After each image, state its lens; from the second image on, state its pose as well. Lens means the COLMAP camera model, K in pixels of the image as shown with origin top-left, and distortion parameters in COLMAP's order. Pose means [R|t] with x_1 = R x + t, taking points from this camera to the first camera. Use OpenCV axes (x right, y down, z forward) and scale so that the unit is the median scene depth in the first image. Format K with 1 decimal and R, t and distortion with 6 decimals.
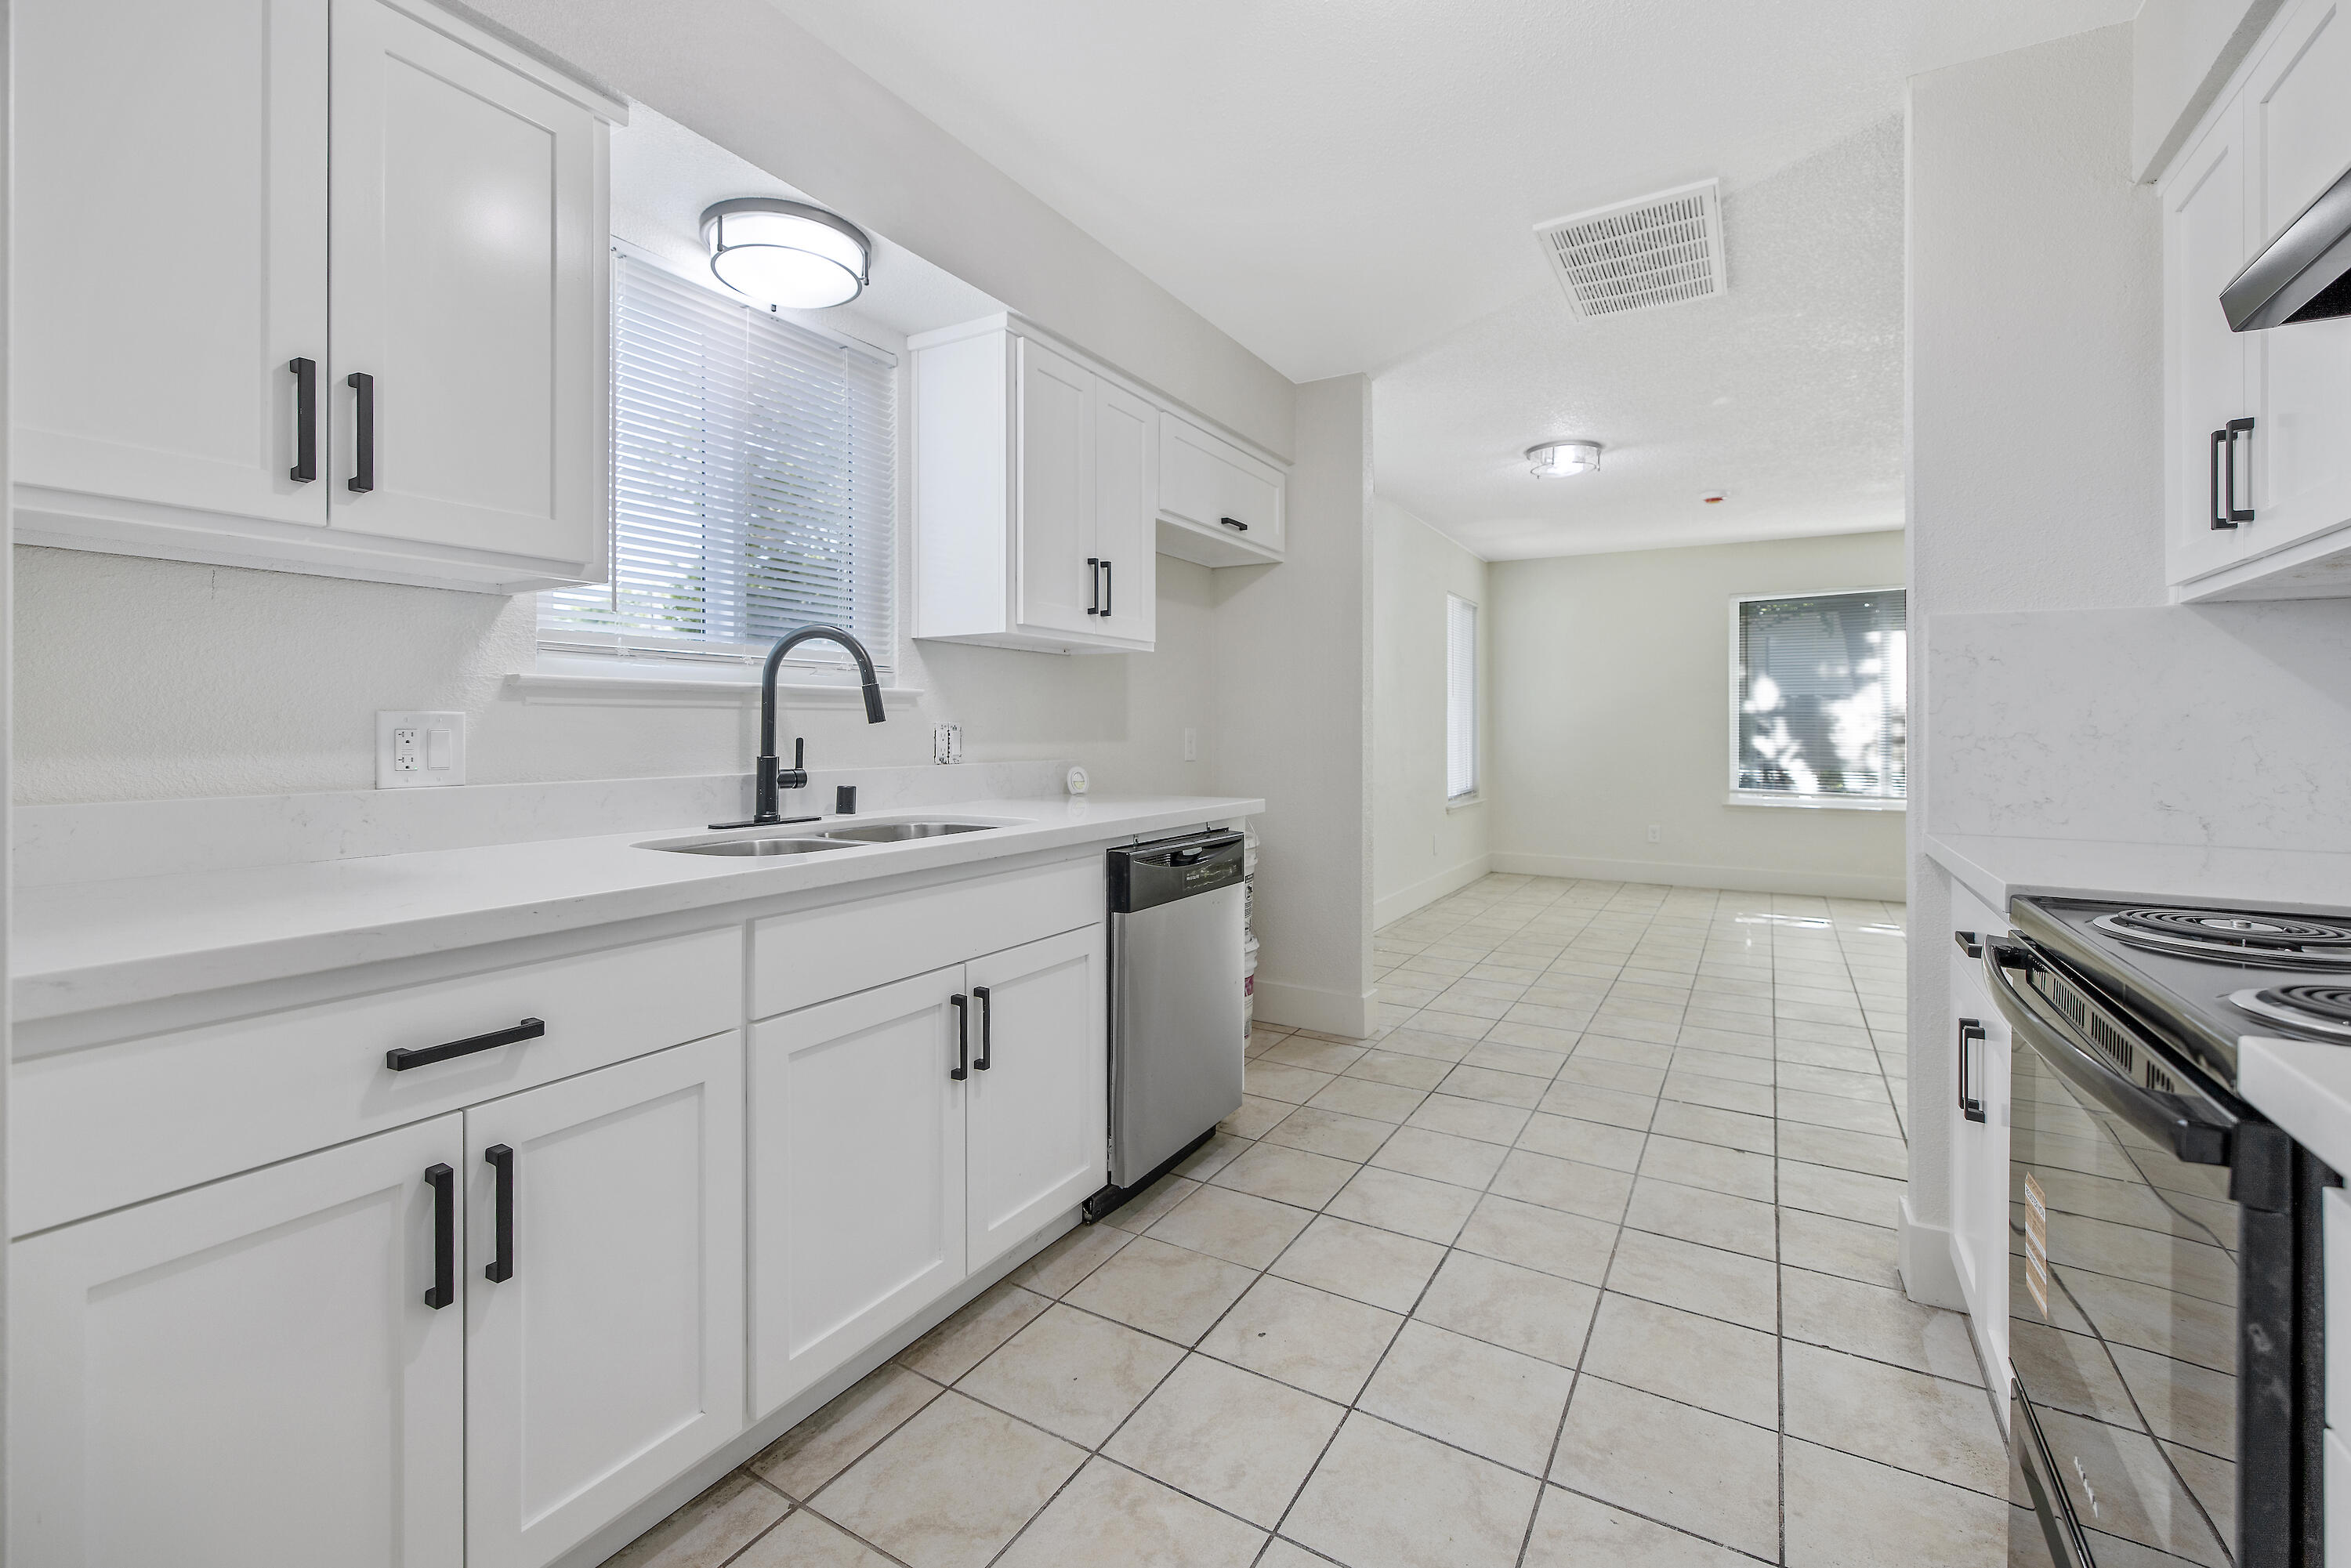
lens RADIAL K [[1001.8, 0, 1178.3], [0, 1001.8, 727.1], [0, 0, 1]] dist [0.000490, -0.000620]
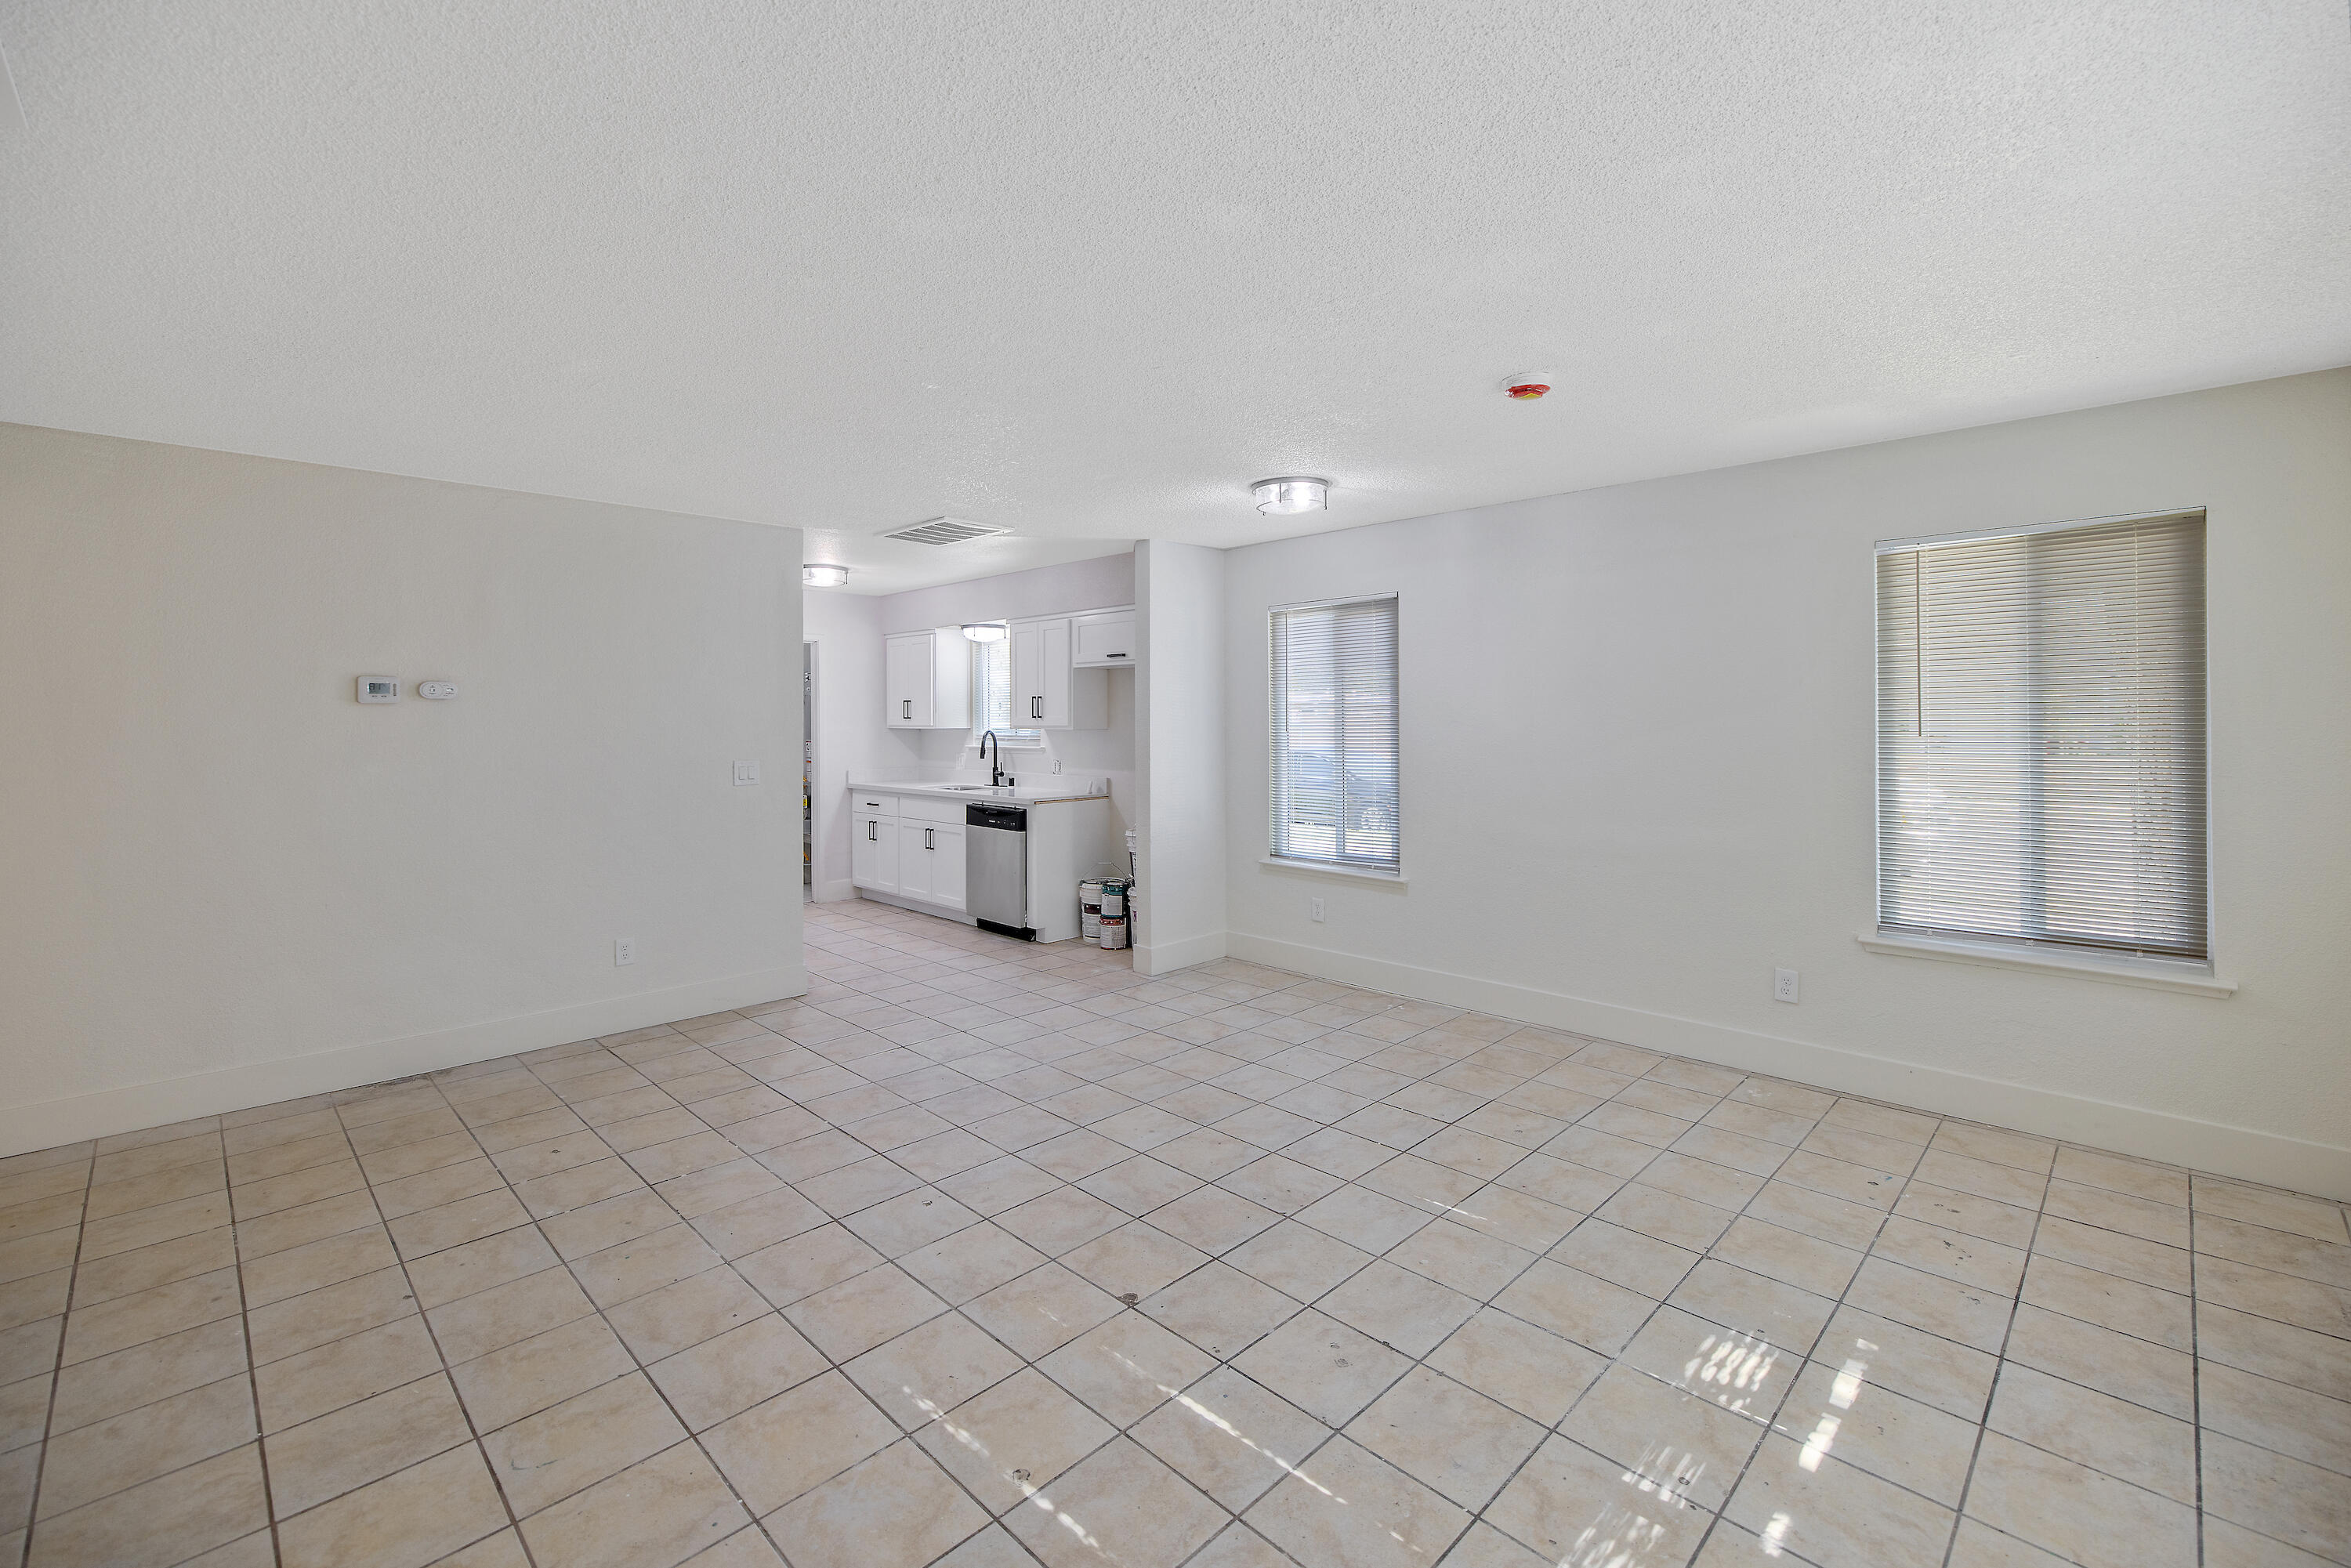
lens RADIAL K [[1001.8, 0, 1150.9], [0, 1001.8, 715.4], [0, 0, 1]] dist [0.000490, -0.000620]
pose [[-0.270608, -0.002888, -0.962685, 3.087861], [0.006086, 0.999970, -0.004711, -0.143522], [0.962671, -0.007134, -0.270582, 2.702134]]
